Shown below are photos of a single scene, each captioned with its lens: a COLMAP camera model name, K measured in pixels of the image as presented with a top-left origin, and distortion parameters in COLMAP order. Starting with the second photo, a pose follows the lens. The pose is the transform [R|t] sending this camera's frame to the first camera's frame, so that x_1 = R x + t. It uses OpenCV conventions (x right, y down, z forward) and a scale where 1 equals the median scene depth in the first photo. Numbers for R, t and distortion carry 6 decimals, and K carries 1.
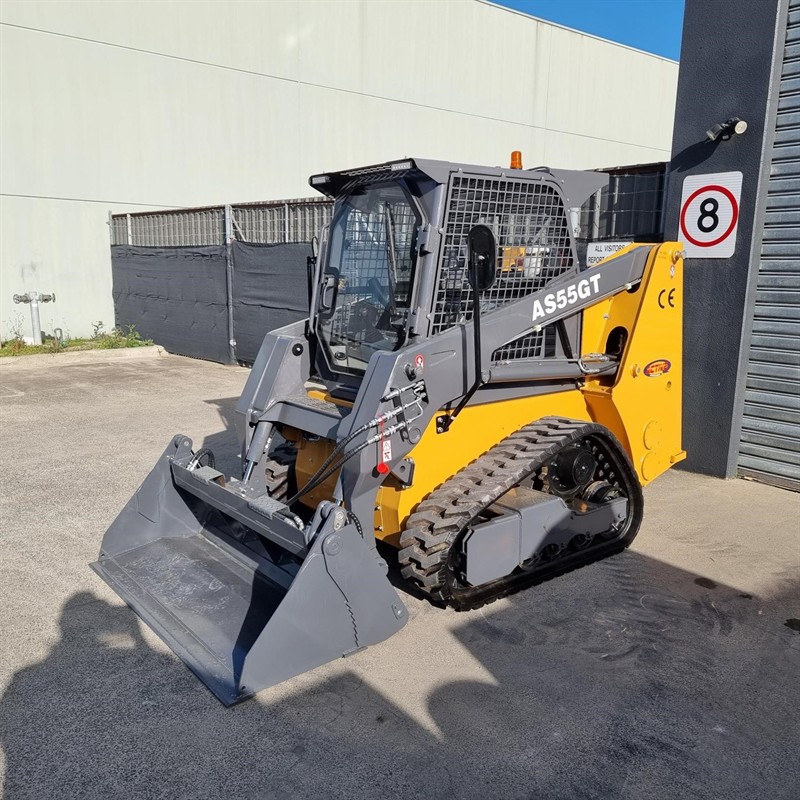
lens RADIAL K [[742.8, 0, 390.3], [0, 742.8, 400.3], [0, 0, 1]] dist [0.036683, 0.000000]
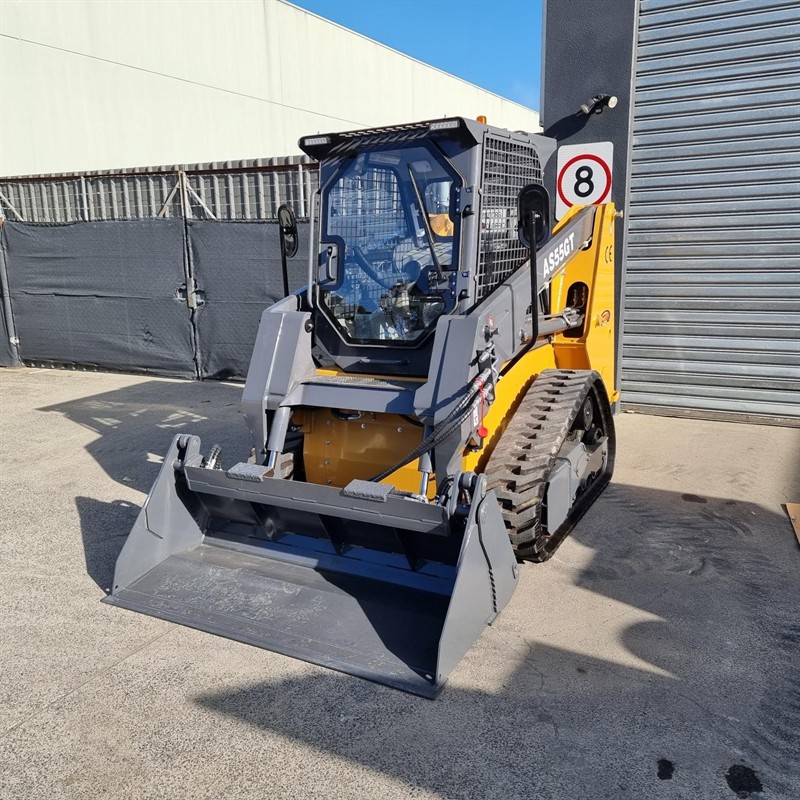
lens RADIAL K [[742.8, 0, 390.8], [0, 742.8, 395.8], [0, 0, 1]] dist [0.036683, 0.000000]
pose [[0.922025, -0.113798, 0.370026, -0.387133], [0.106431, 0.993502, 0.040337, -0.007602], [-0.372212, 0.002190, 0.928145, 0.102771]]
